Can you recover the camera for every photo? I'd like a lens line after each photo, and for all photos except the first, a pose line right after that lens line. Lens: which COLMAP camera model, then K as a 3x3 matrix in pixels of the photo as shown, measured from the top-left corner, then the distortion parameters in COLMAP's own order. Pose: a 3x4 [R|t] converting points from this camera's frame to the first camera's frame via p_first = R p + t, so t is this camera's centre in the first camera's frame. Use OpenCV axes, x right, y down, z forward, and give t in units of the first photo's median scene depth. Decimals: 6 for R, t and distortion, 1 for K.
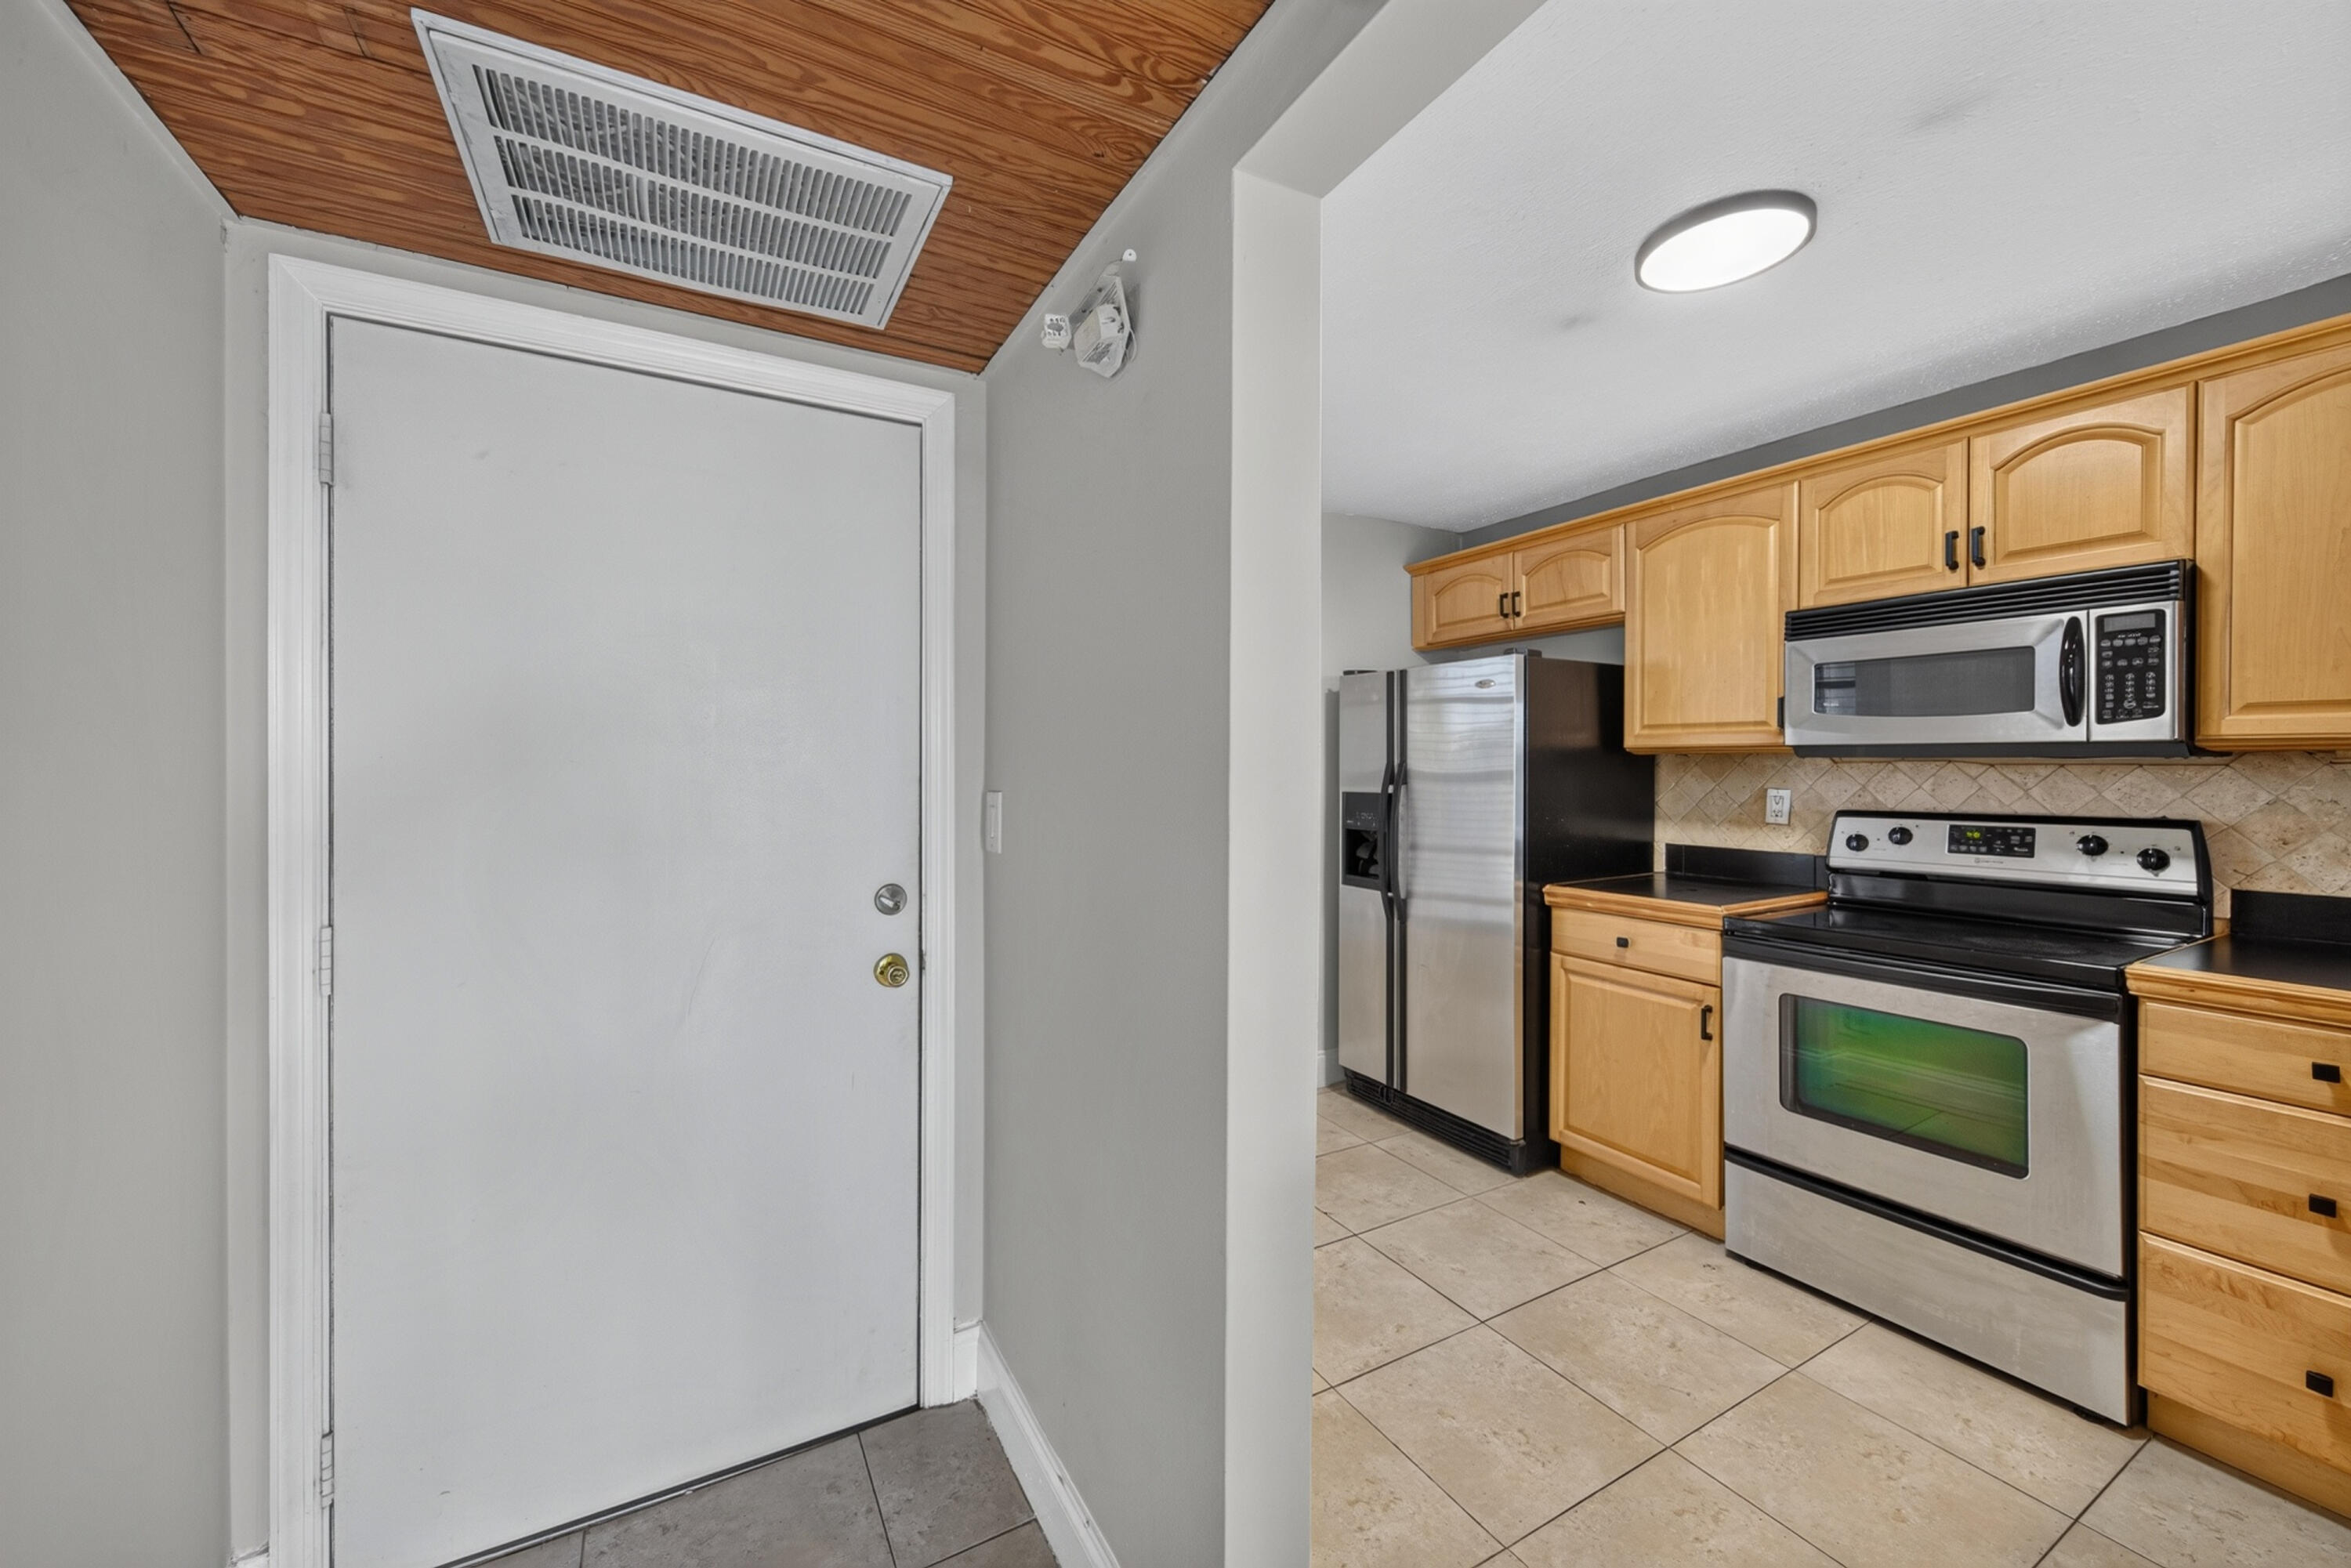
lens RADIAL K [[890.7, 0, 1166.7], [0, 890.7, 771.8], [0, 0, 1]] dist [0.008341, -0.000211]
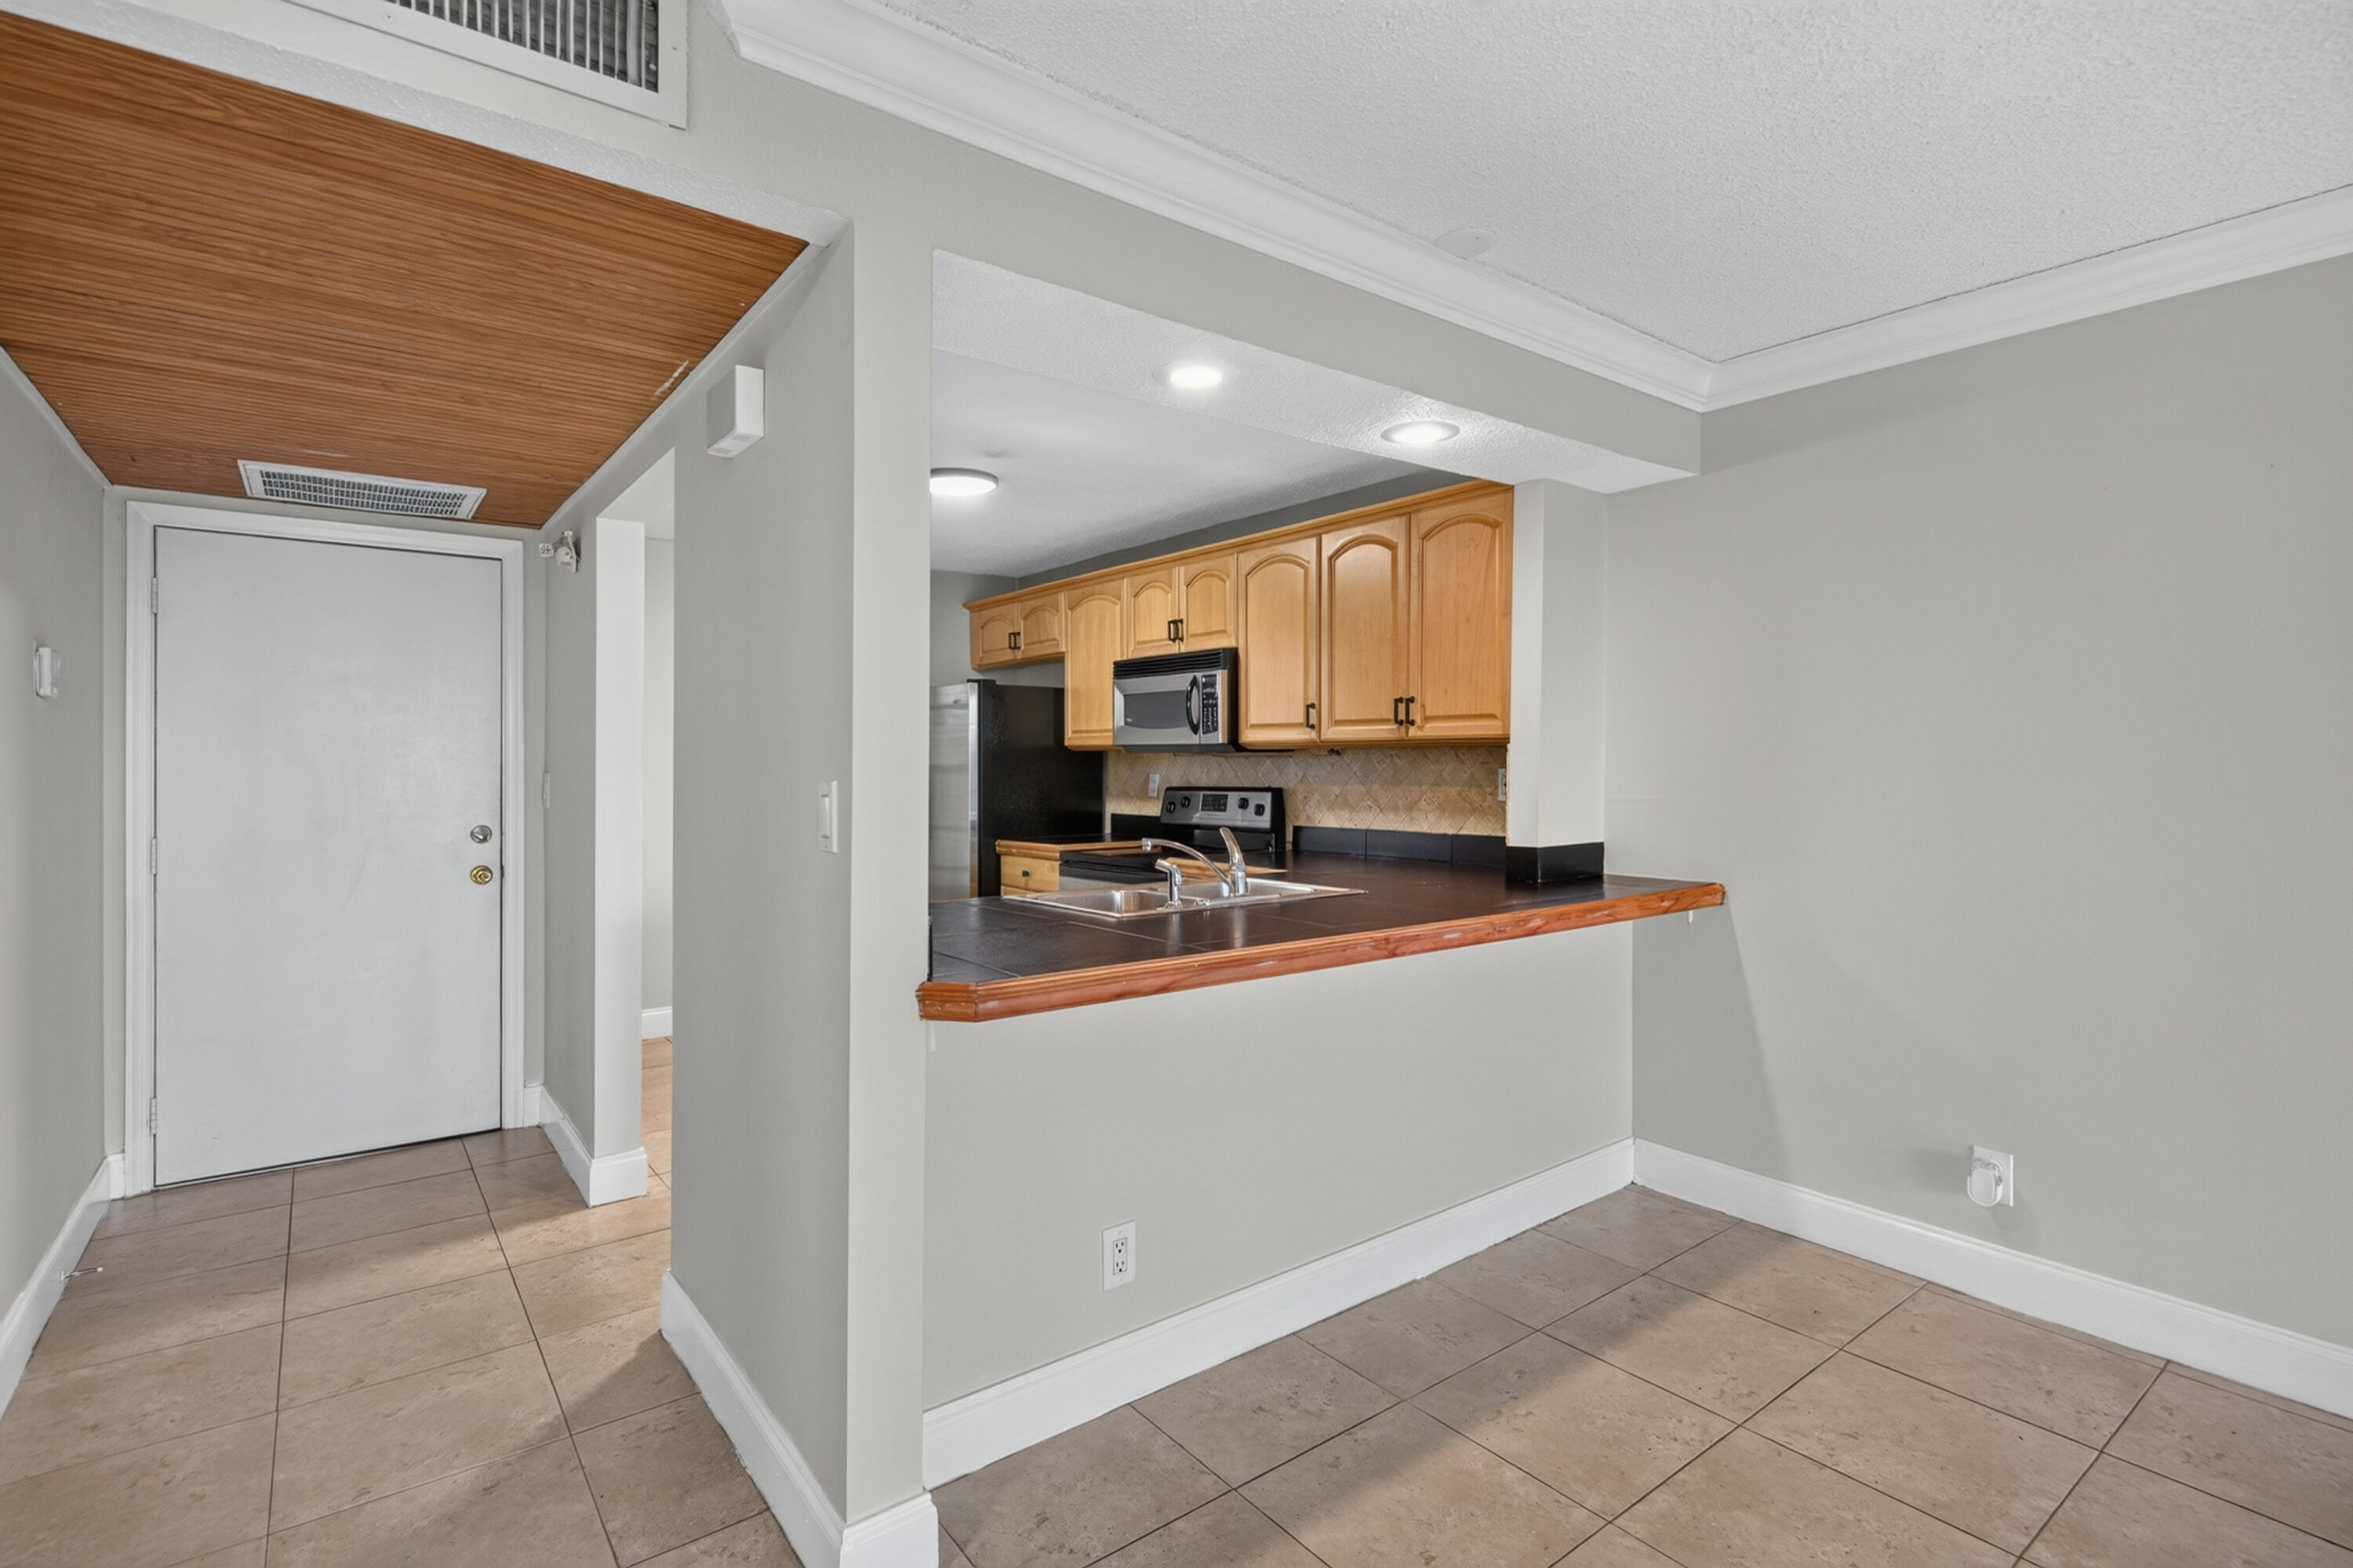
lens RADIAL K [[1112.8, 0, 1180.0], [0, 1112.8, 764.3], [0, 0, 1]] dist [0.001099, 0.000094]
pose [[0.988959, -0.001162, 0.148186, 0.540601], [0.001939, 0.999985, -0.005102, 0.015626], [-0.148178, 0.005333, 0.988946, -1.019997]]
